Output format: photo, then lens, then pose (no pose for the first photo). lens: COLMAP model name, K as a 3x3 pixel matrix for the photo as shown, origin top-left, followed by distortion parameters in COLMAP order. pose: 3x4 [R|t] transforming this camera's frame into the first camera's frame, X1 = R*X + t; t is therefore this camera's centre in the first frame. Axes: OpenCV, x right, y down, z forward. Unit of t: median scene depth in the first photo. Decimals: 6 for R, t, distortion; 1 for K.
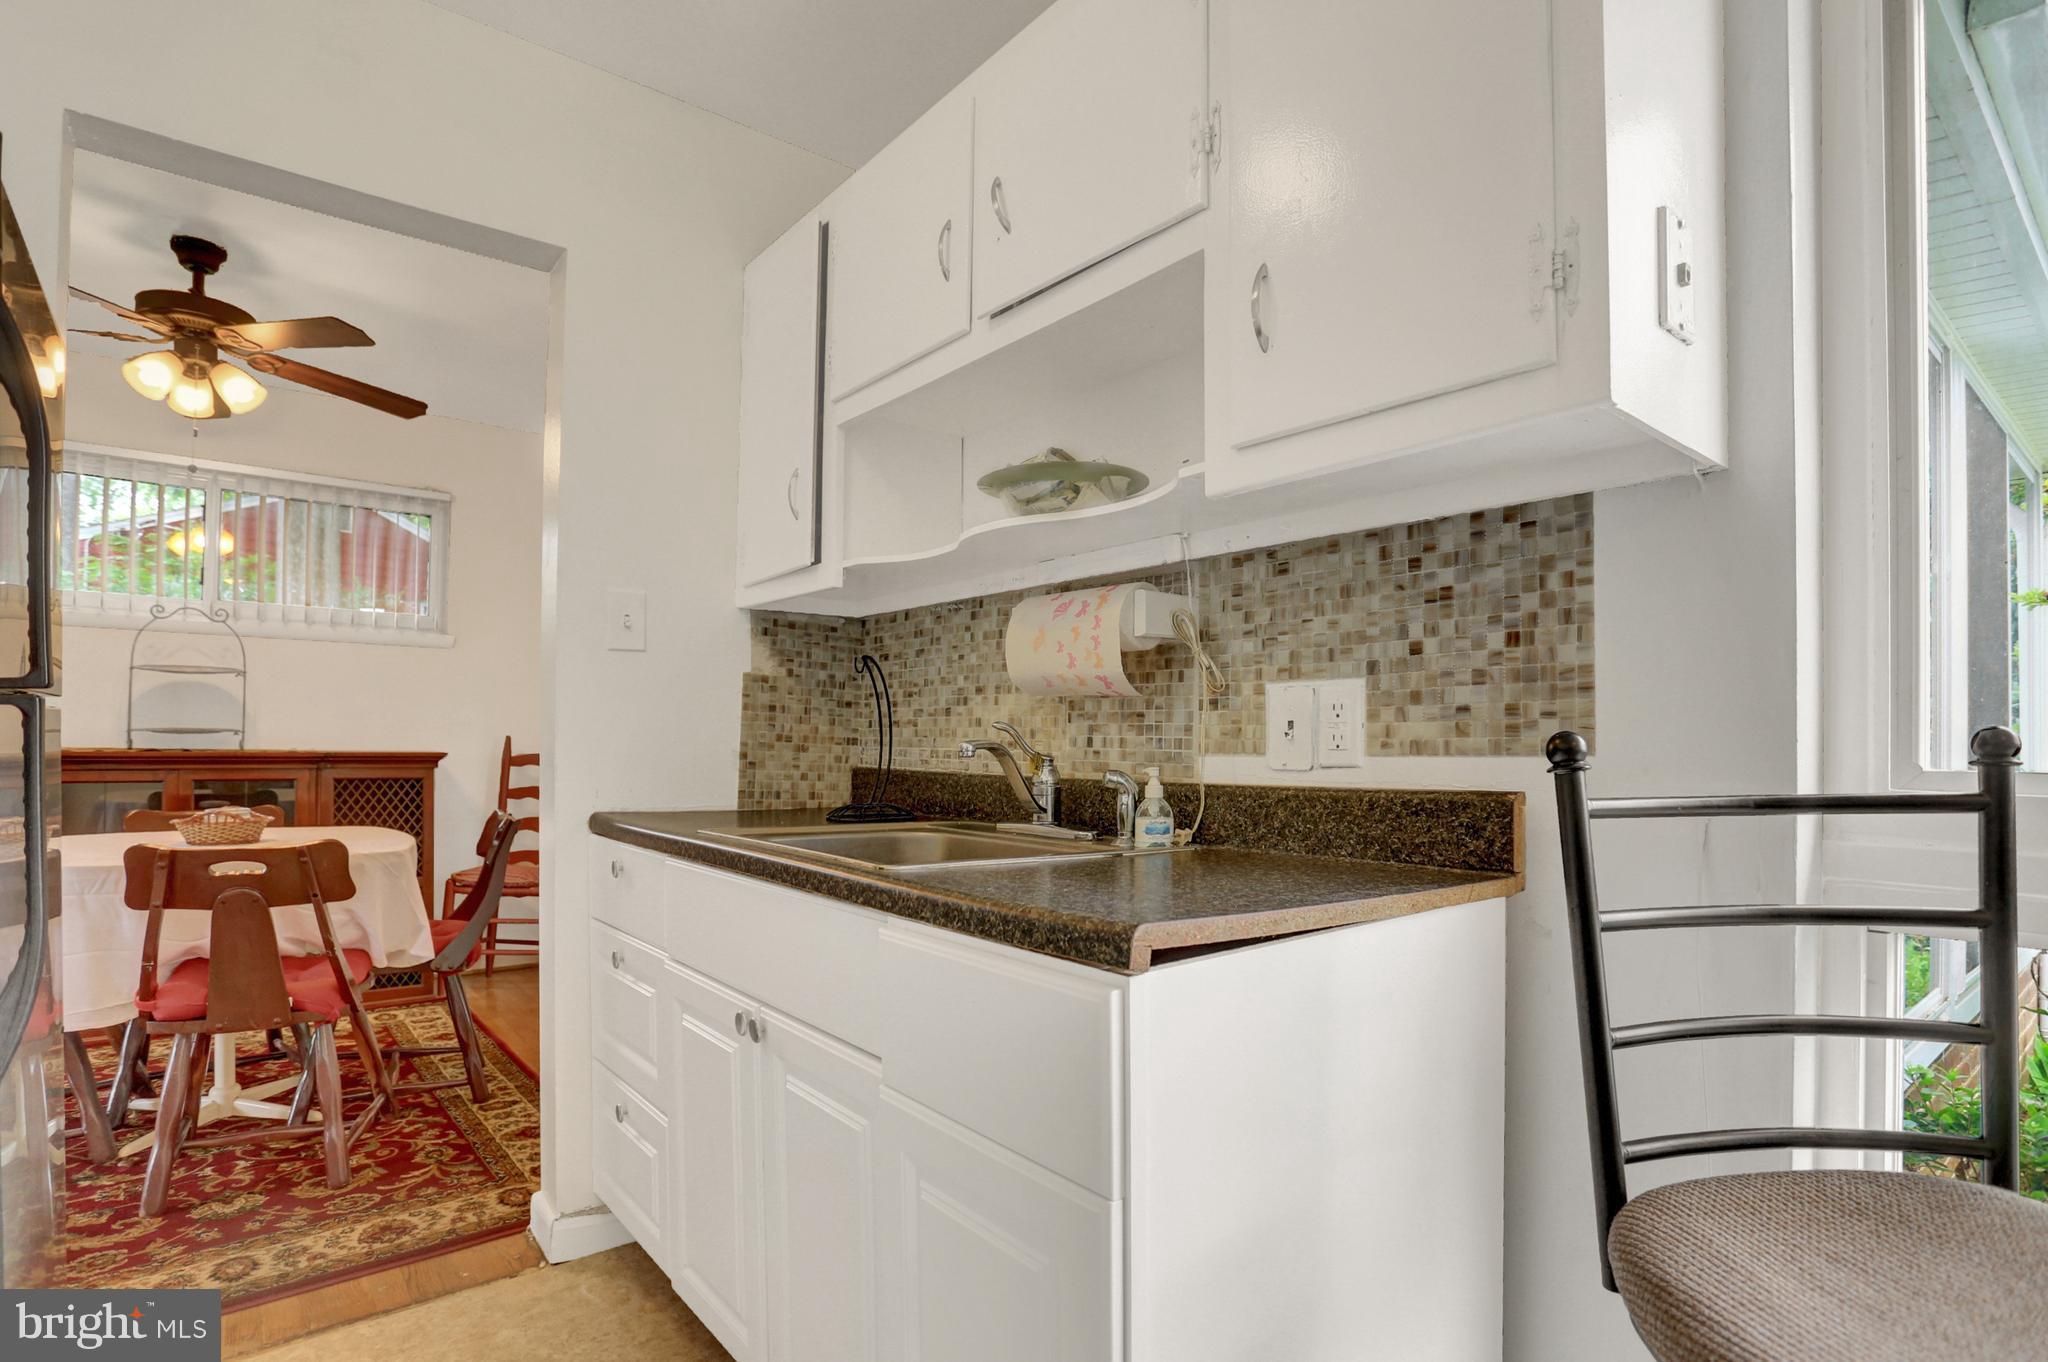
lens RADIAL K [[1049.1, 0, 1025.1], [0, 1049.1, 739.4], [0, 0, 1]] dist [-0.084969, 0.043157]
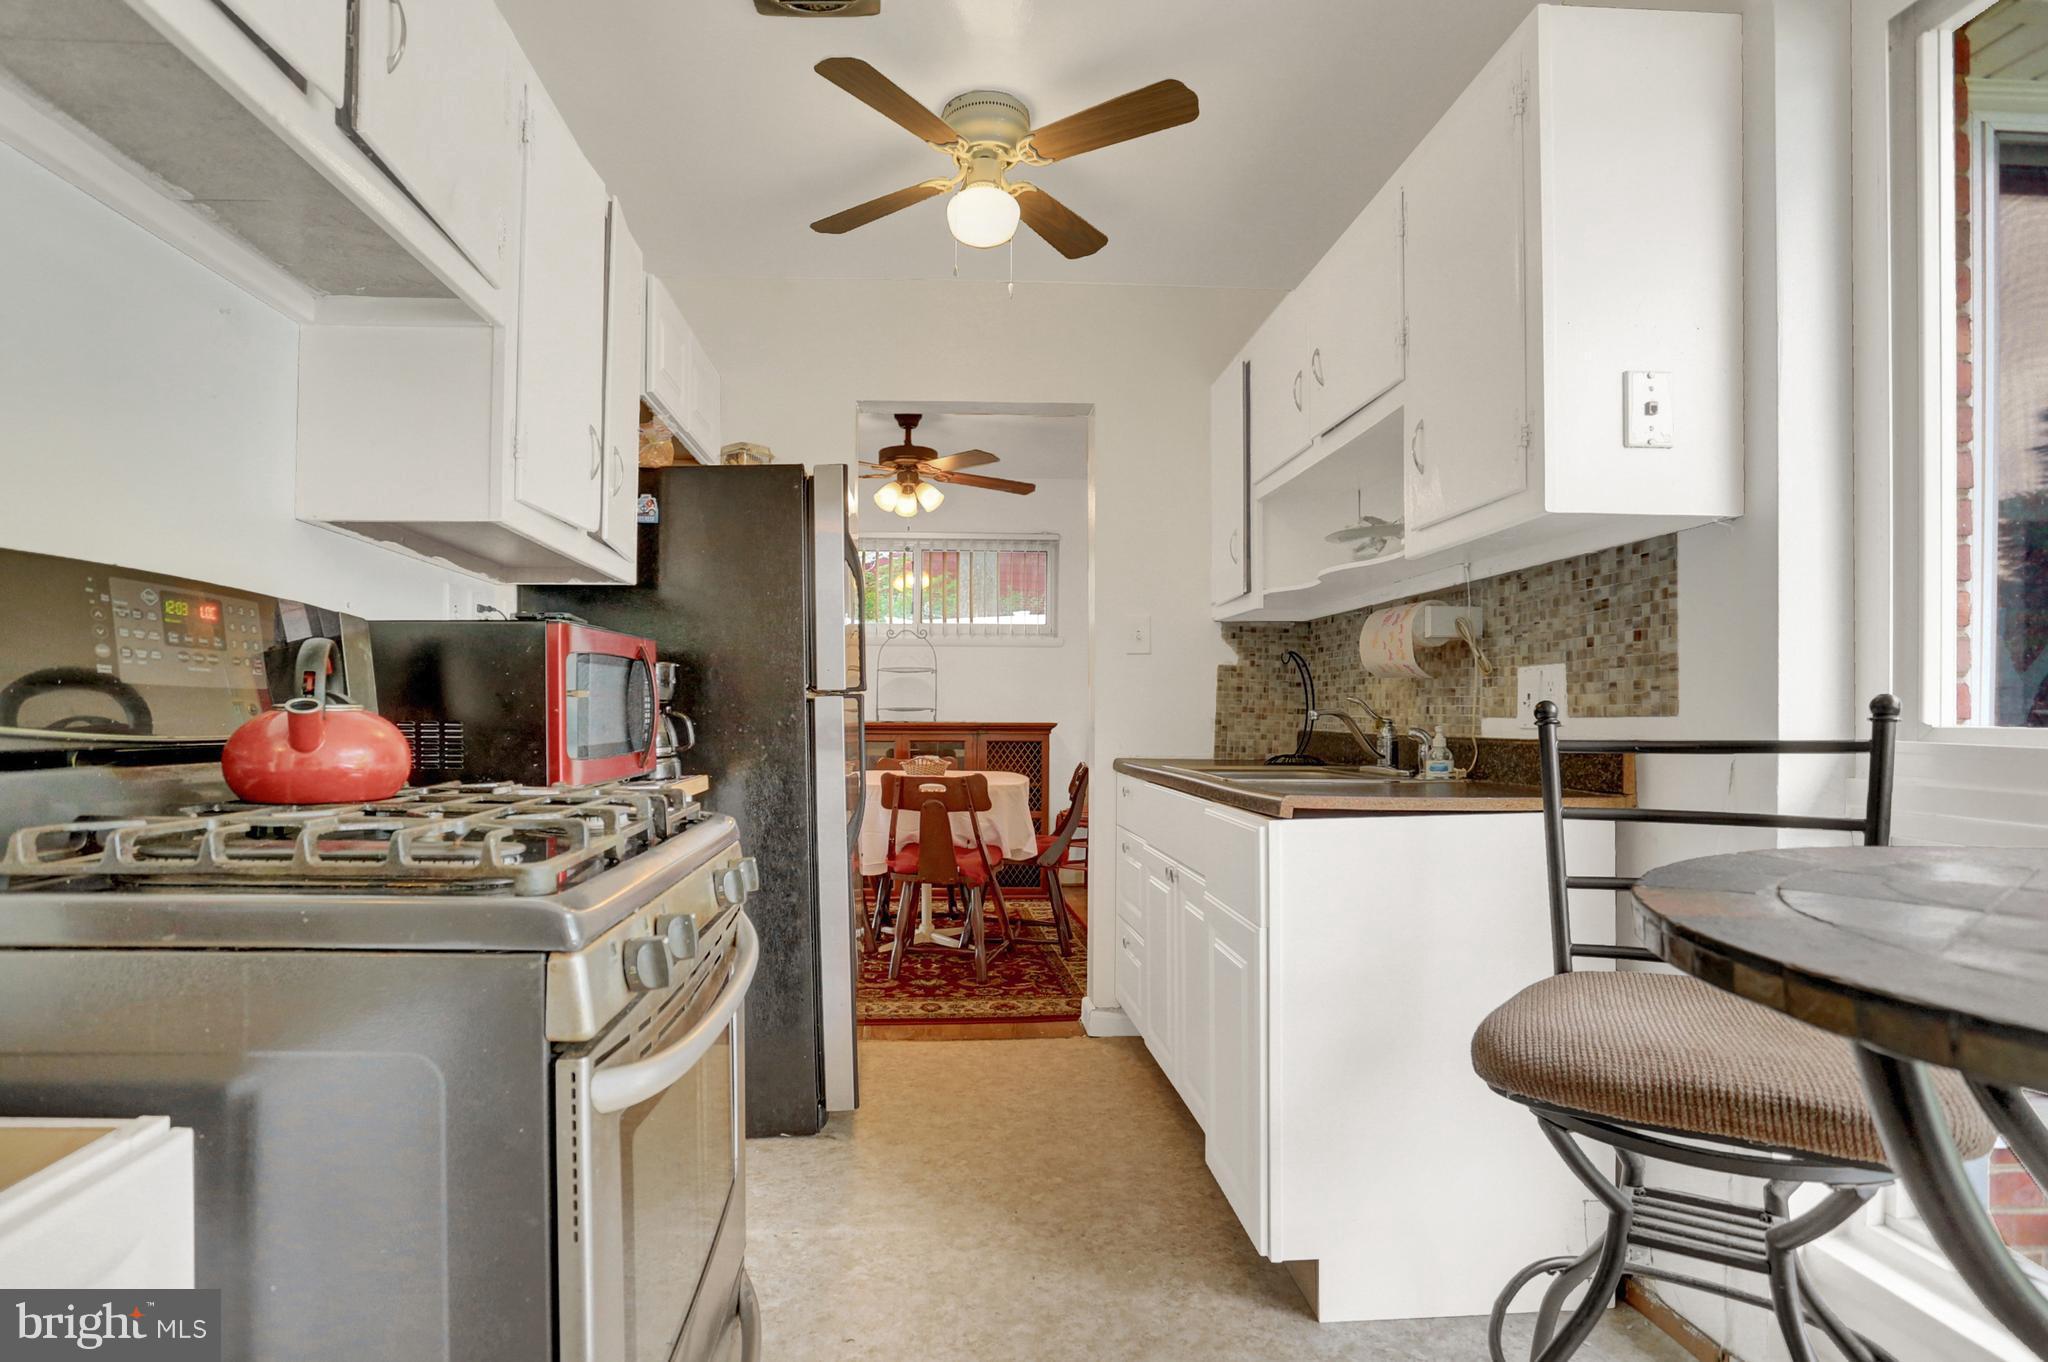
lens RADIAL K [[1035.8, 0, 982.0], [0, 1035.8, 721.1], [0, 0, 1]] dist [-0.018745, 0.000362]
pose [[0.815890, -0.004186, -0.578192, 0.349816], [0.009437, 0.999937, 0.006077, 0.002751], [0.578130, -0.010414, 0.815878, -0.437725]]
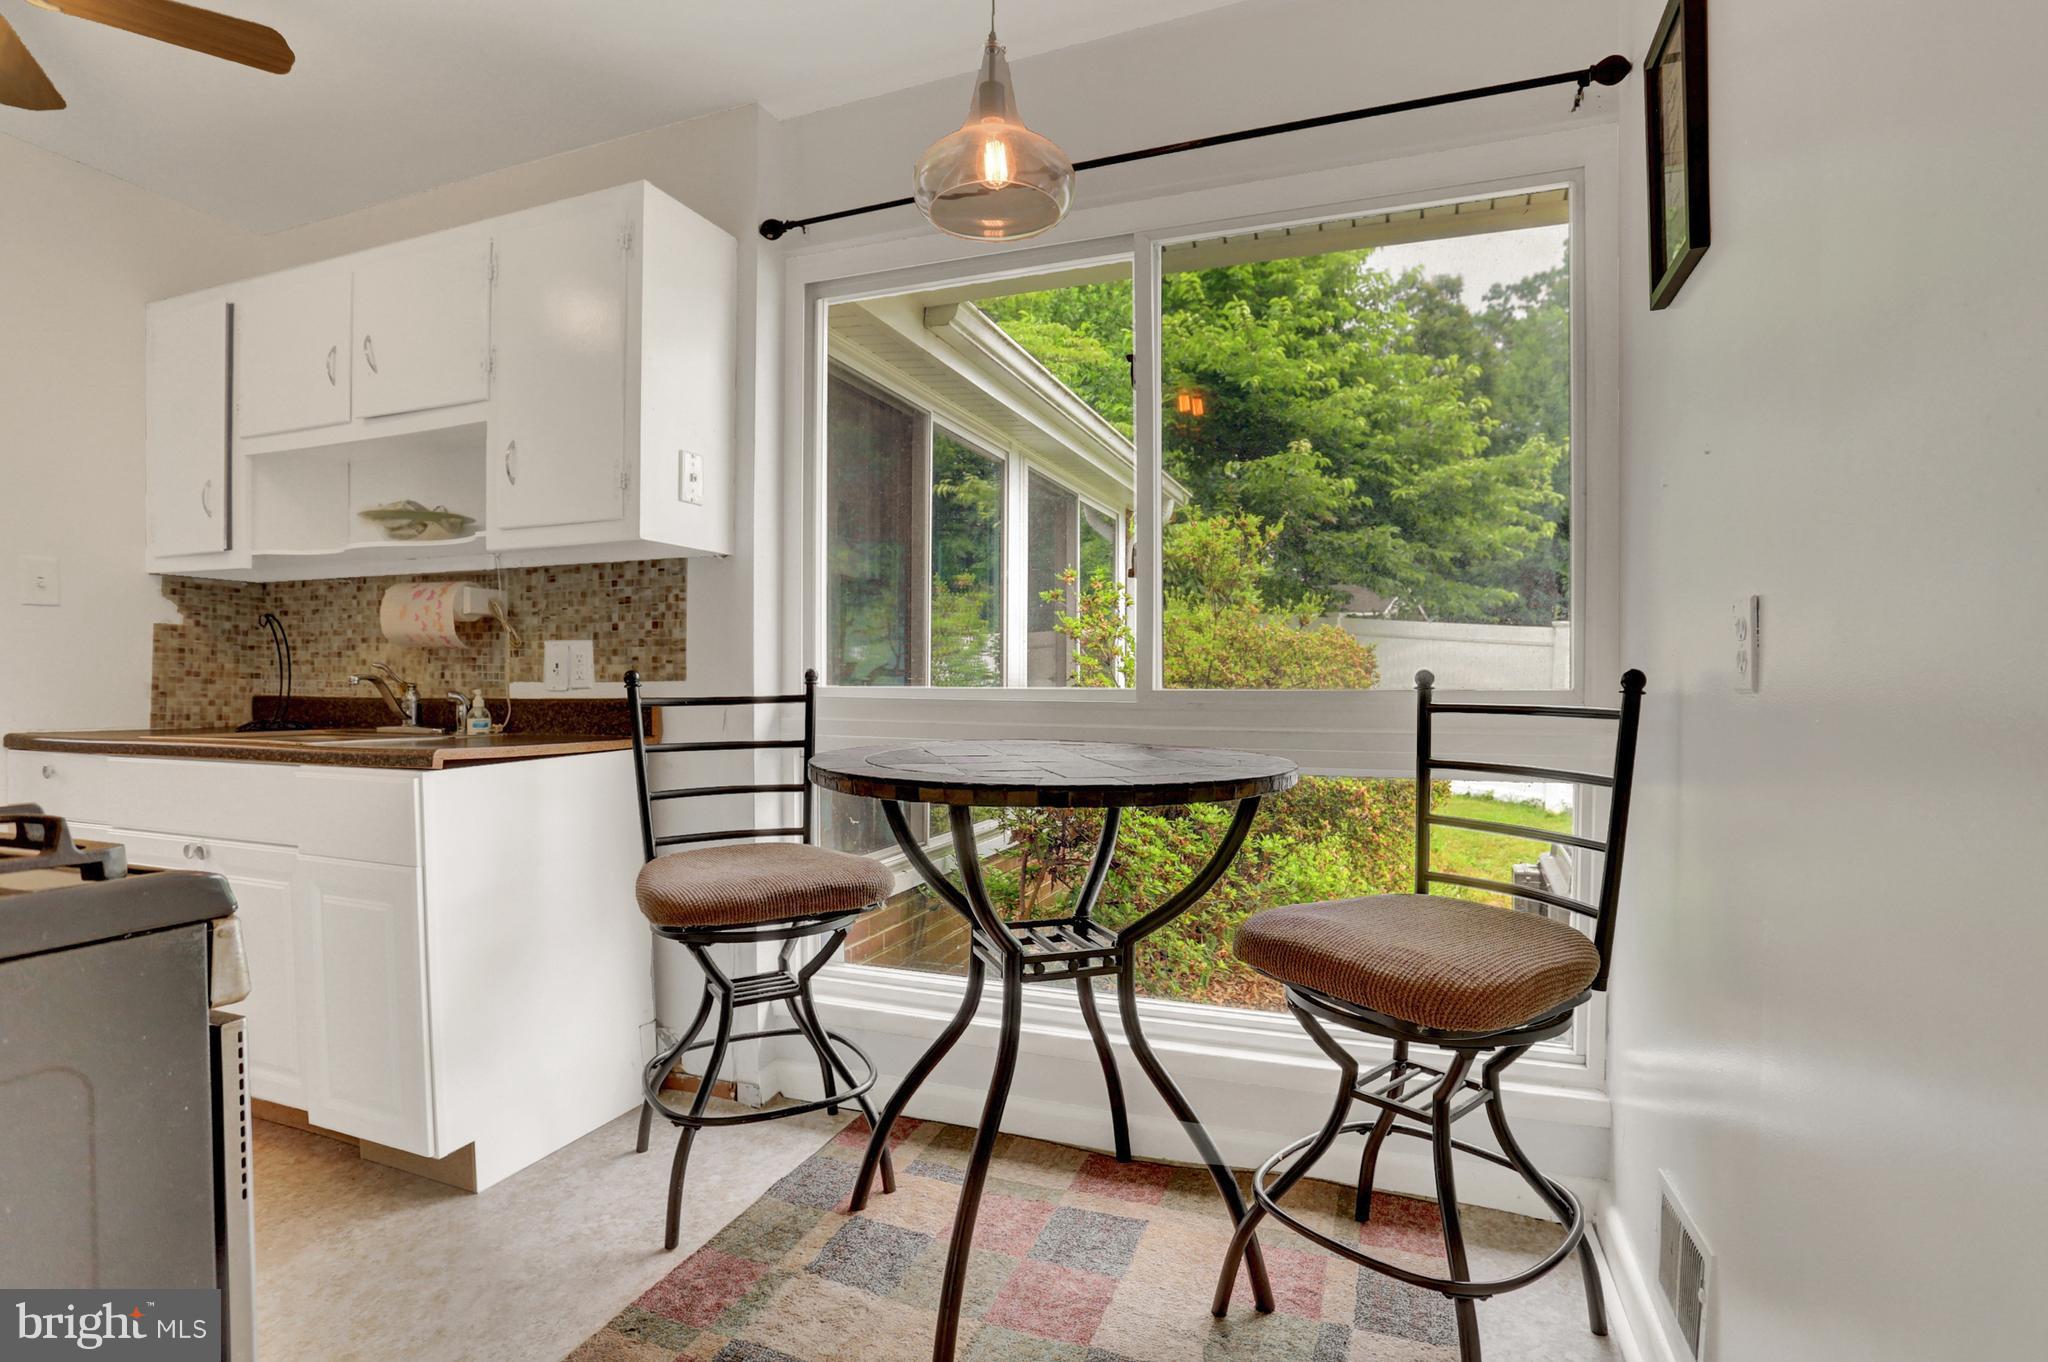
lens RADIAL K [[1010.3, 0, 1012.1], [0, 1010.3, 691.4], [0, 0, 1]] dist [-0.062245, 0.029427]
pose [[0.869094, -0.011875, 0.494504, 0.063384], [0.002039, 0.999789, 0.020424, -0.002257], [-0.494642, -0.016742, 0.868936, -0.690835]]
